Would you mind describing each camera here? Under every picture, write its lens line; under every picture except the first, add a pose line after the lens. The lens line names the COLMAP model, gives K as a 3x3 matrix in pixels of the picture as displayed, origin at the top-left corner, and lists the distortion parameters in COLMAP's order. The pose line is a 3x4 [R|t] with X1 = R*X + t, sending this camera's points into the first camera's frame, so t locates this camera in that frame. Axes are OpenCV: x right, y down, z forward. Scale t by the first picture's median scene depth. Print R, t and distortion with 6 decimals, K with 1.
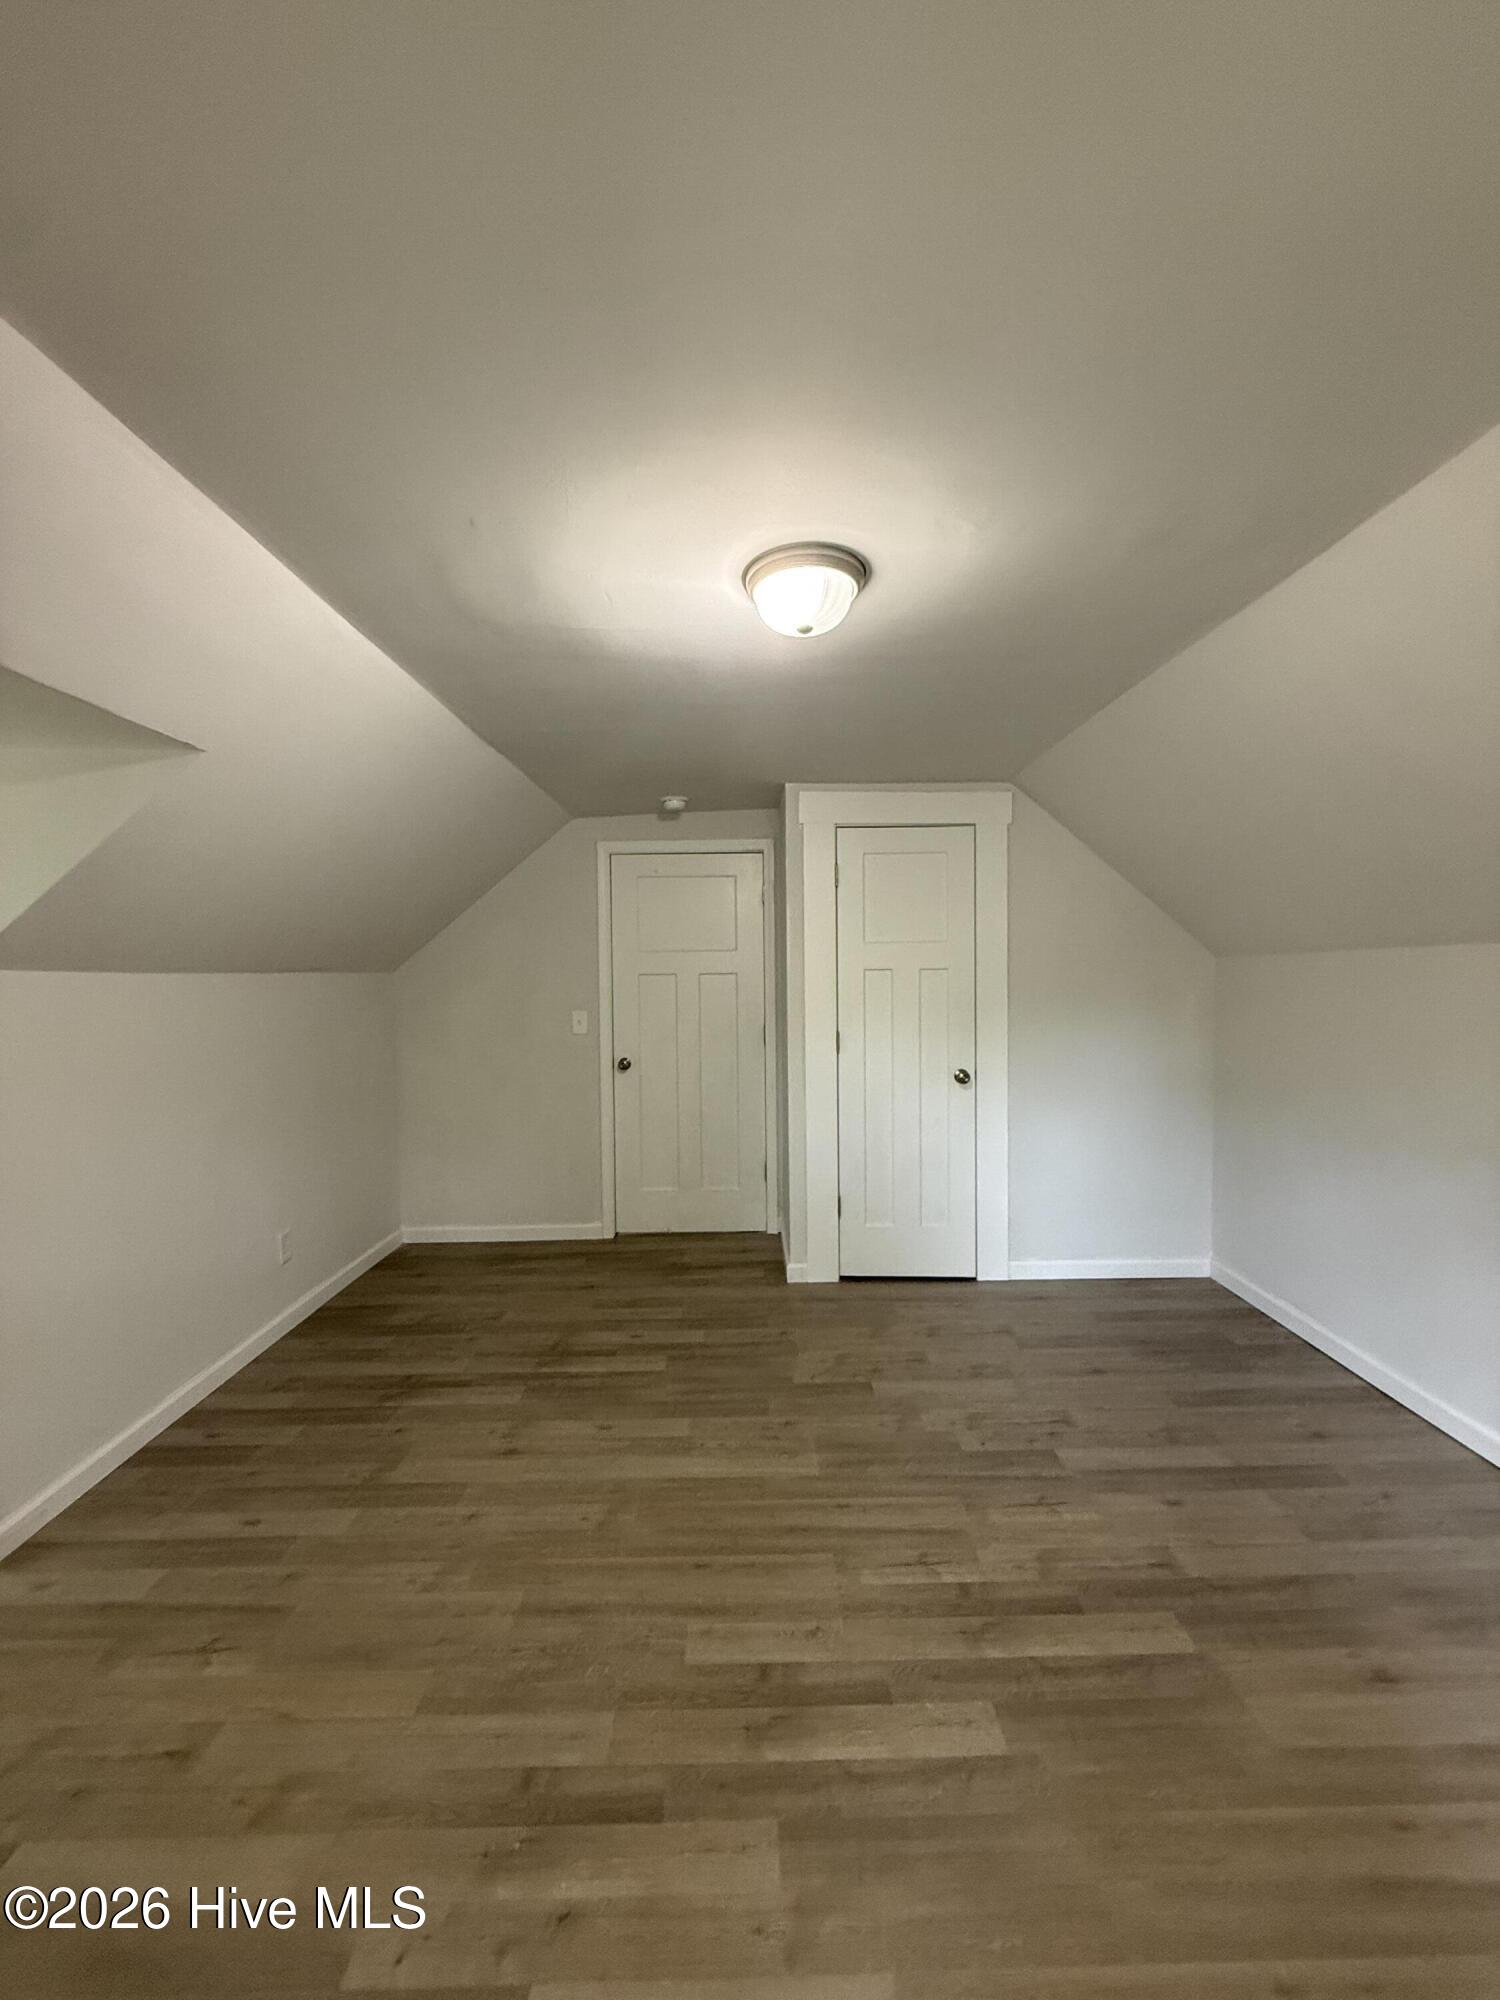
lens RADIAL K [[734.8, 0, 748.2], [0, 734.8, 1008.3], [0, 0, 1]] dist [-0.000204, 0.000095]
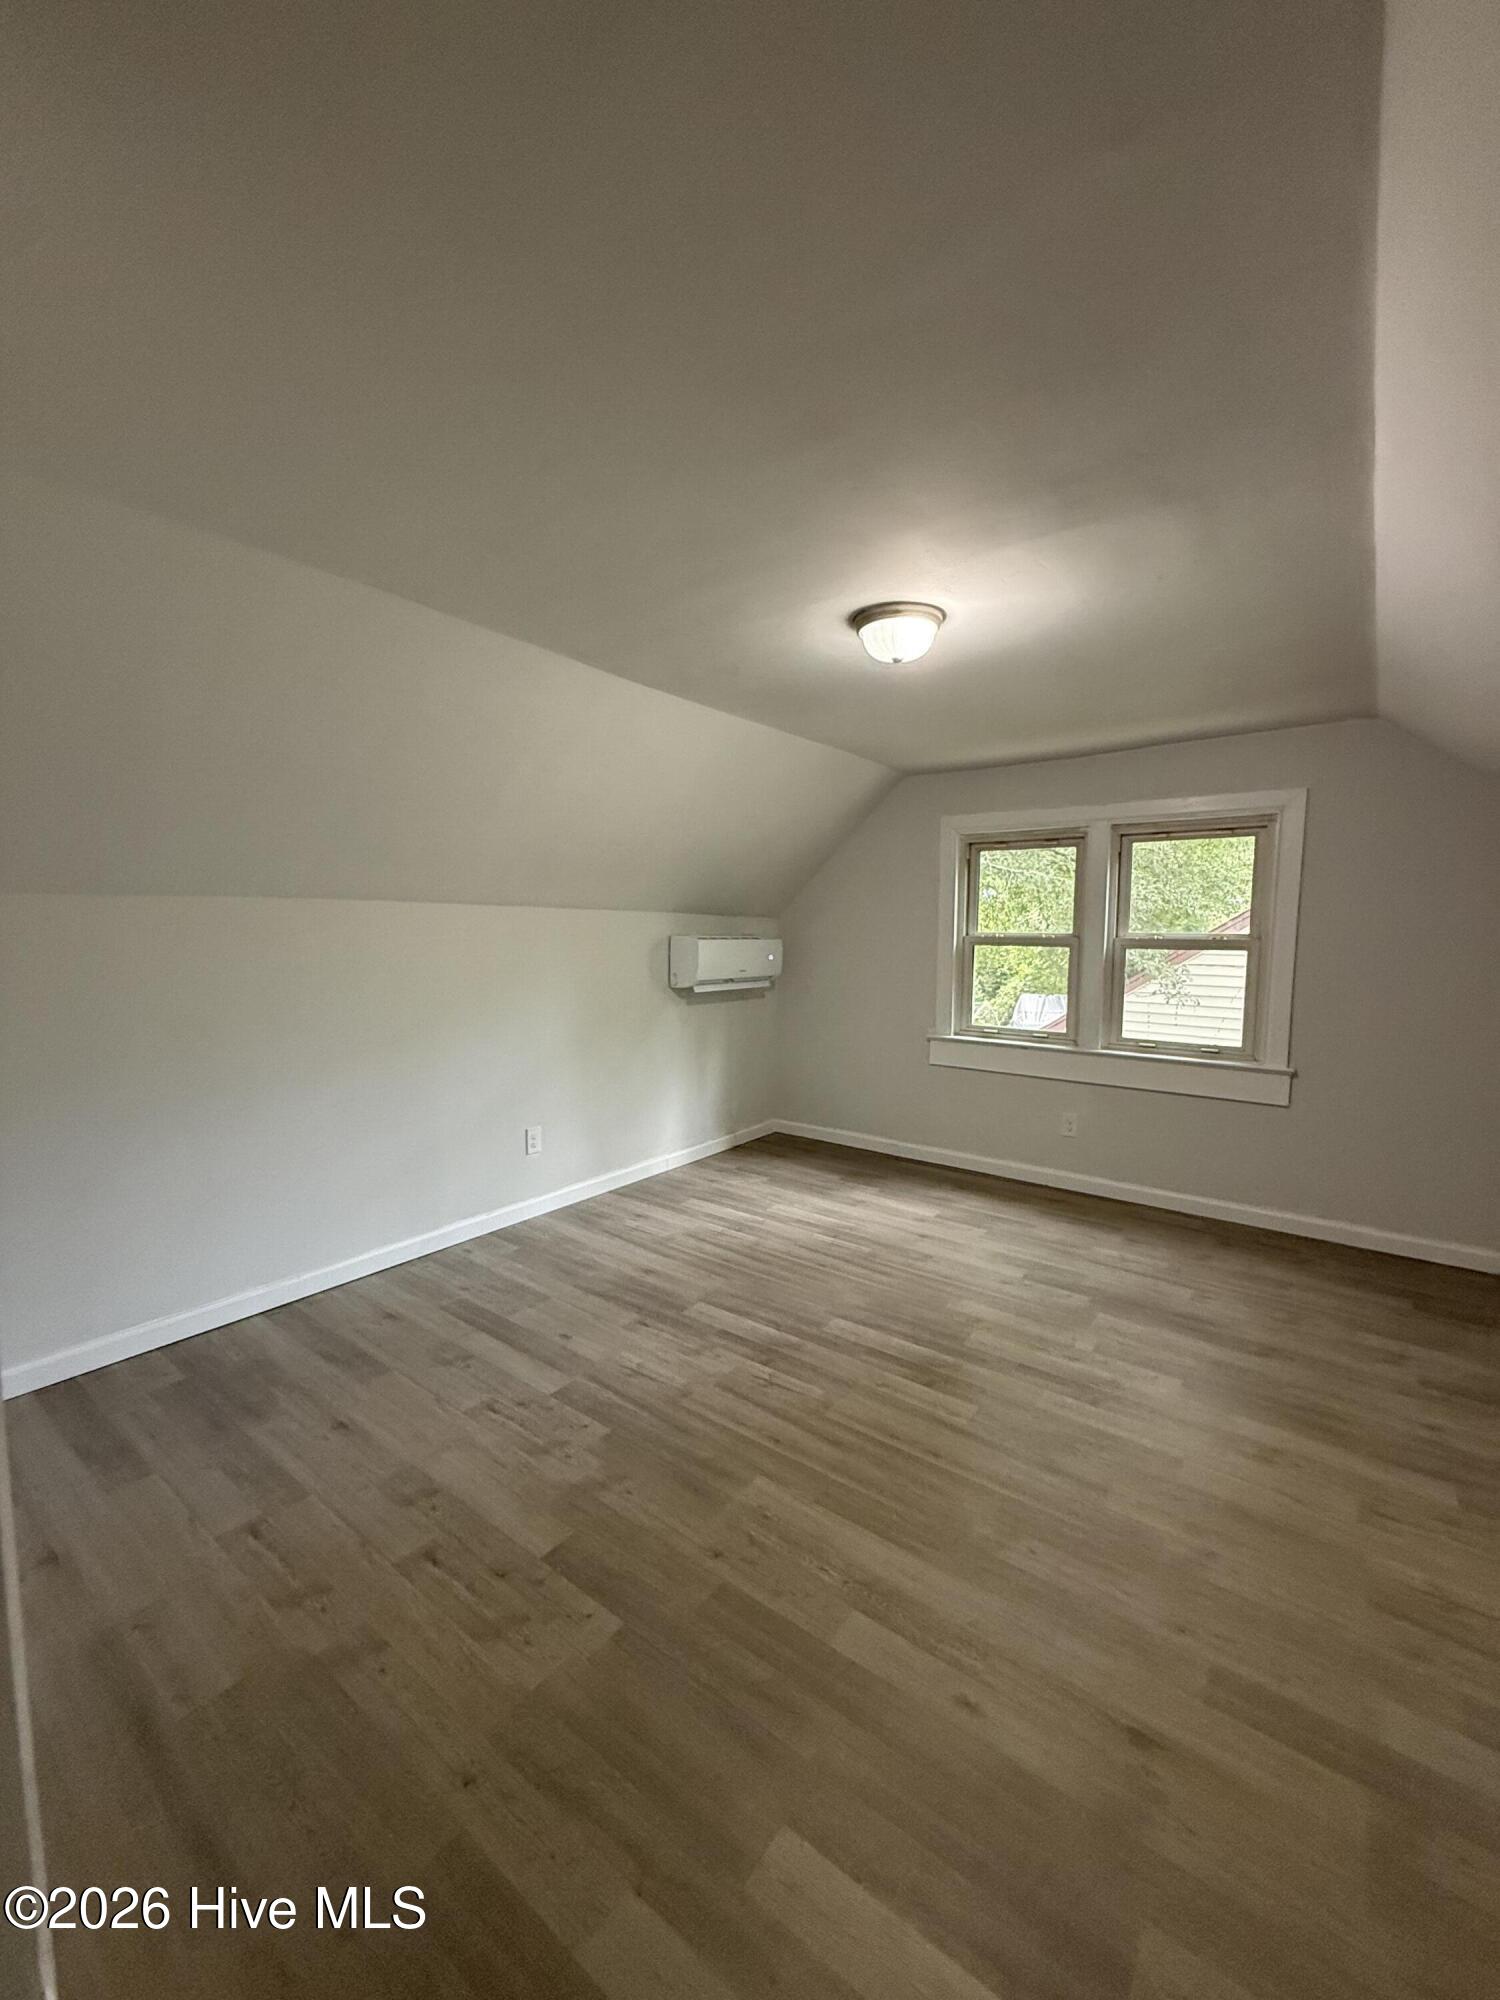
lens RADIAL K [[798.7, 0, 748.5], [0, 798.7, 994.6], [0, 0, 1]] dist [0.001449, 0.000433]
pose [[-0.782358, -0.042837, 0.621354, -0.505524], [0.032063, 0.993539, 0.108867, -0.054710], [-0.622003, 0.105096, -0.775930, 1.827042]]
